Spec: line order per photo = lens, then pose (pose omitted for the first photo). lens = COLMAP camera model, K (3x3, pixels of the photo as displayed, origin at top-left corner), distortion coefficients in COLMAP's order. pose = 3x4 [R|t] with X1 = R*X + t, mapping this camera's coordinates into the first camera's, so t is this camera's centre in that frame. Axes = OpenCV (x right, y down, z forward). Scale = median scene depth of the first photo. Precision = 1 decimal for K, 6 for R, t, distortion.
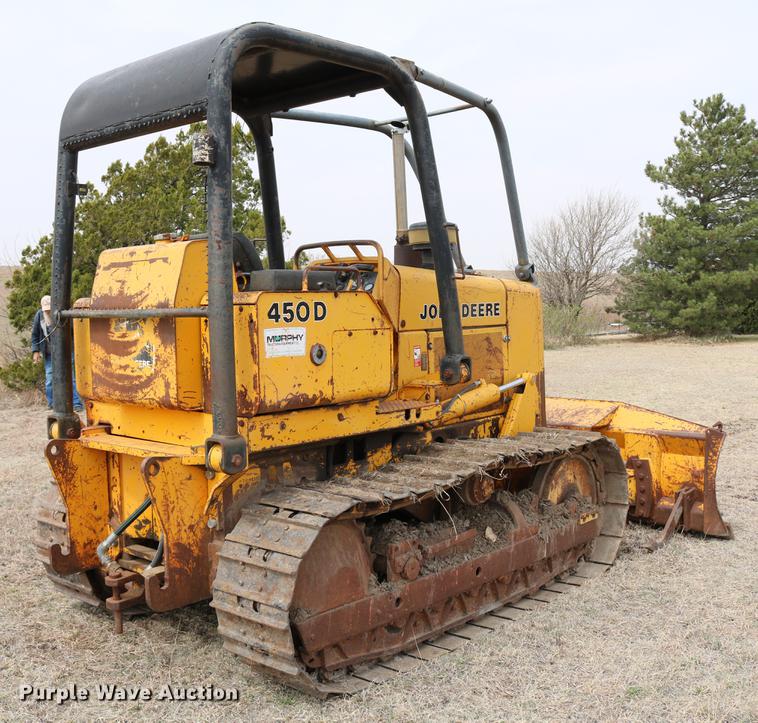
lens RADIAL K [[934.5, 0, 379.0], [0, 934.5, 361.5], [0, 0, 1]] dist [-0.137603, 0.074101]
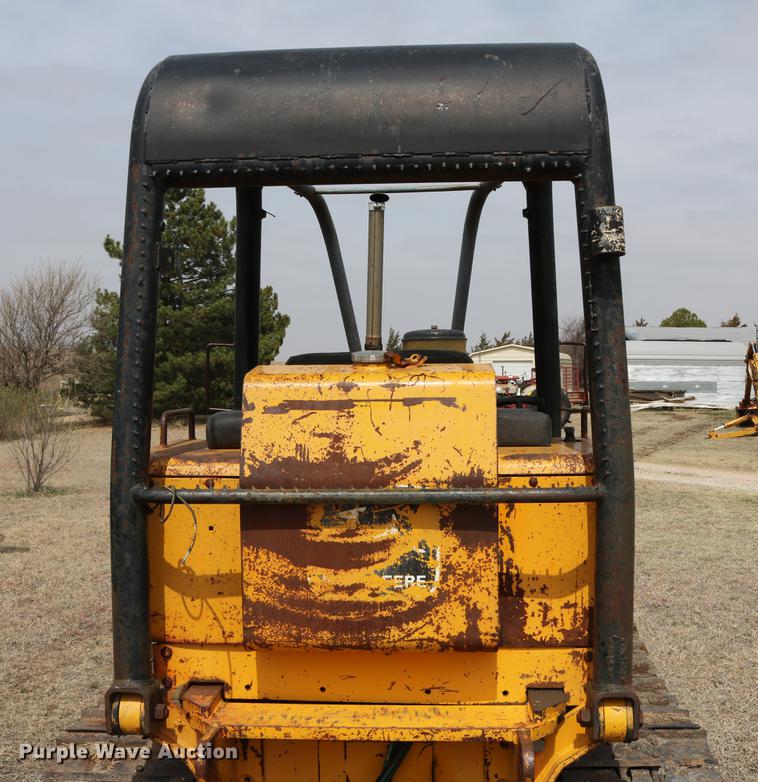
lens RADIAL K [[948.5, 0, 379.0], [0, 948.5, 391.0], [0, 0, 1]] dist [-0.142340, 0.075277]
pose [[0.778003, -0.002616, 0.628256, -0.618891], [0.031851, 0.998870, -0.035285, -0.092773], [-0.627453, 0.047462, 0.777207, 0.534229]]
